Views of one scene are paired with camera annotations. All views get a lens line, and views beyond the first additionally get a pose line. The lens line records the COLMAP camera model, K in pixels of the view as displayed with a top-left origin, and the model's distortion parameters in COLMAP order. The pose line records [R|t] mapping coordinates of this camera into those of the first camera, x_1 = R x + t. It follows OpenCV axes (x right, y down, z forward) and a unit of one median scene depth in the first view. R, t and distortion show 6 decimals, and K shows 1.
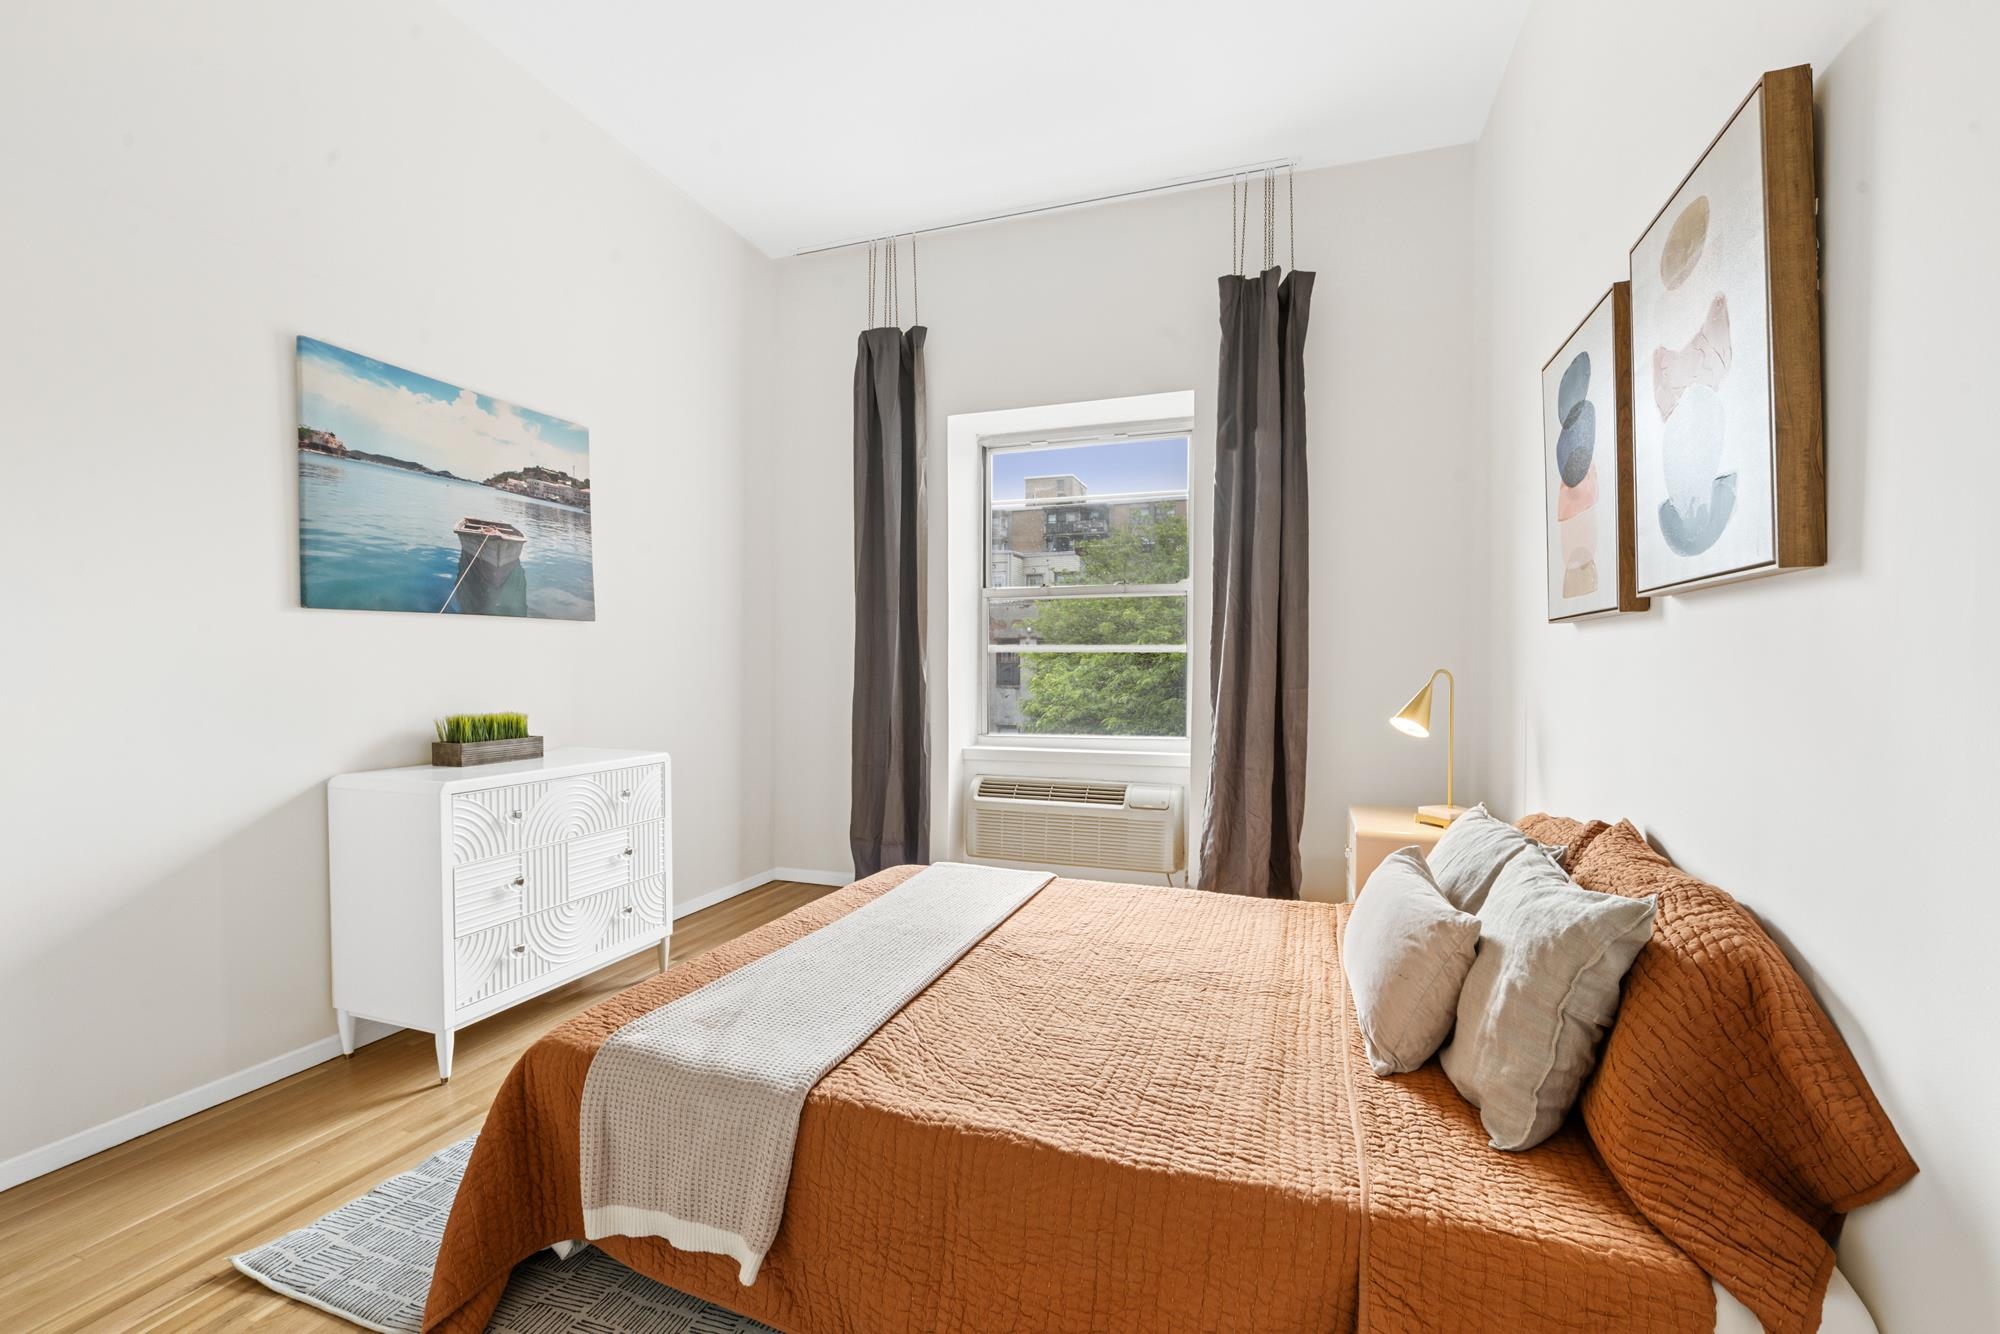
lens RADIAL K [[804.2, 0, 1012.6], [0, 804.2, 685.1], [0, 0, 1]] dist [-0.007819, -0.000076]
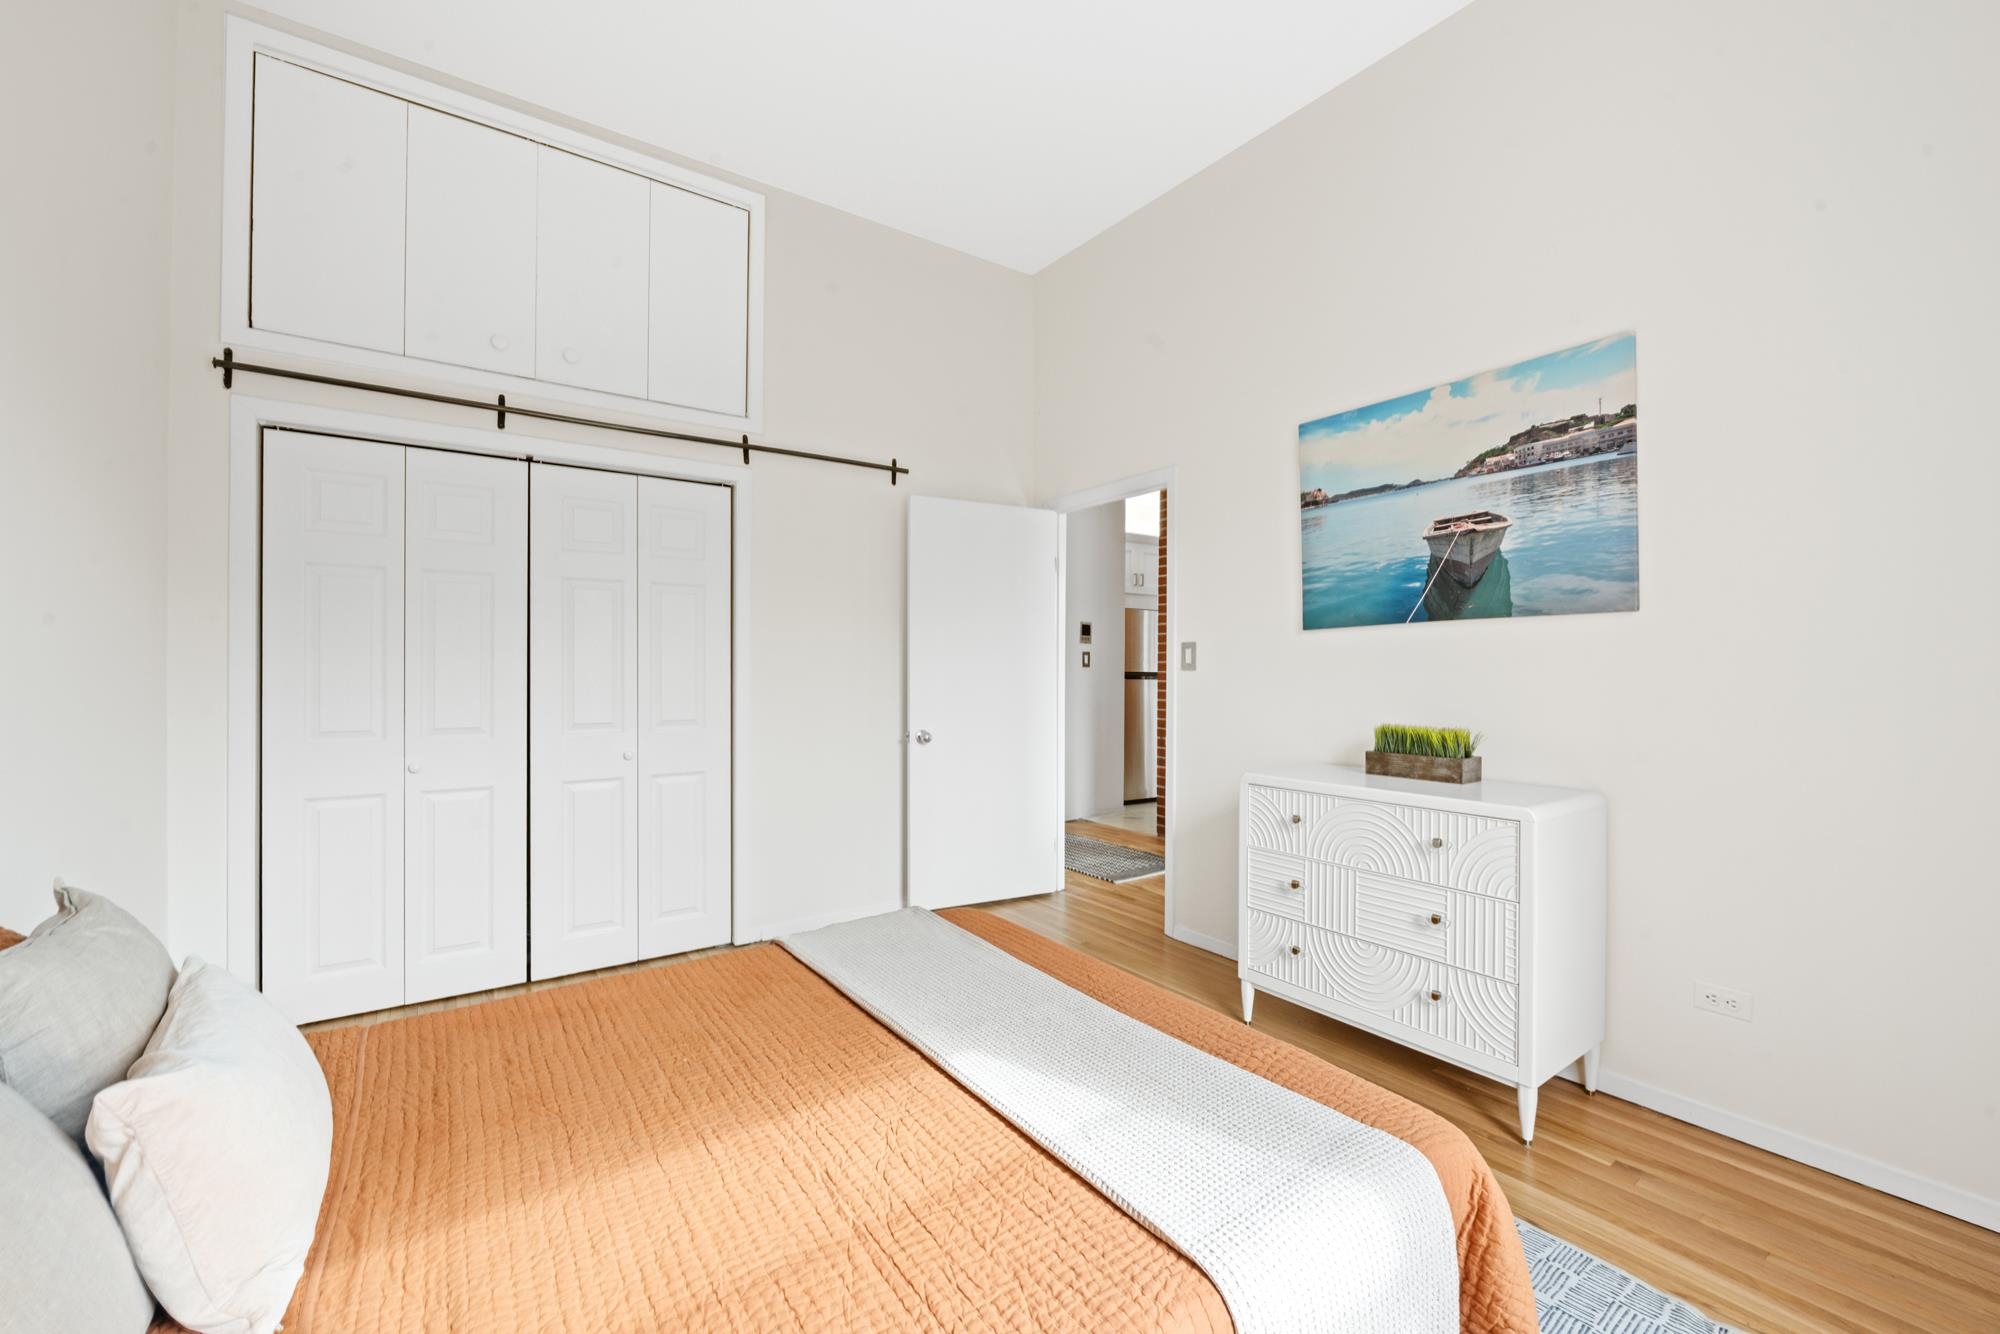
lens RADIAL K [[804.2, 0, 996.0], [0, 804.2, 662.0], [0, 0, 1]] dist [-0.007819, -0.000076]
pose [[-0.569700, -0.012845, -0.821752, 0.381823], [-0.026034, 0.999658, 0.002423, -0.027614], [0.821440, 0.022774, -0.569840, 1.069950]]
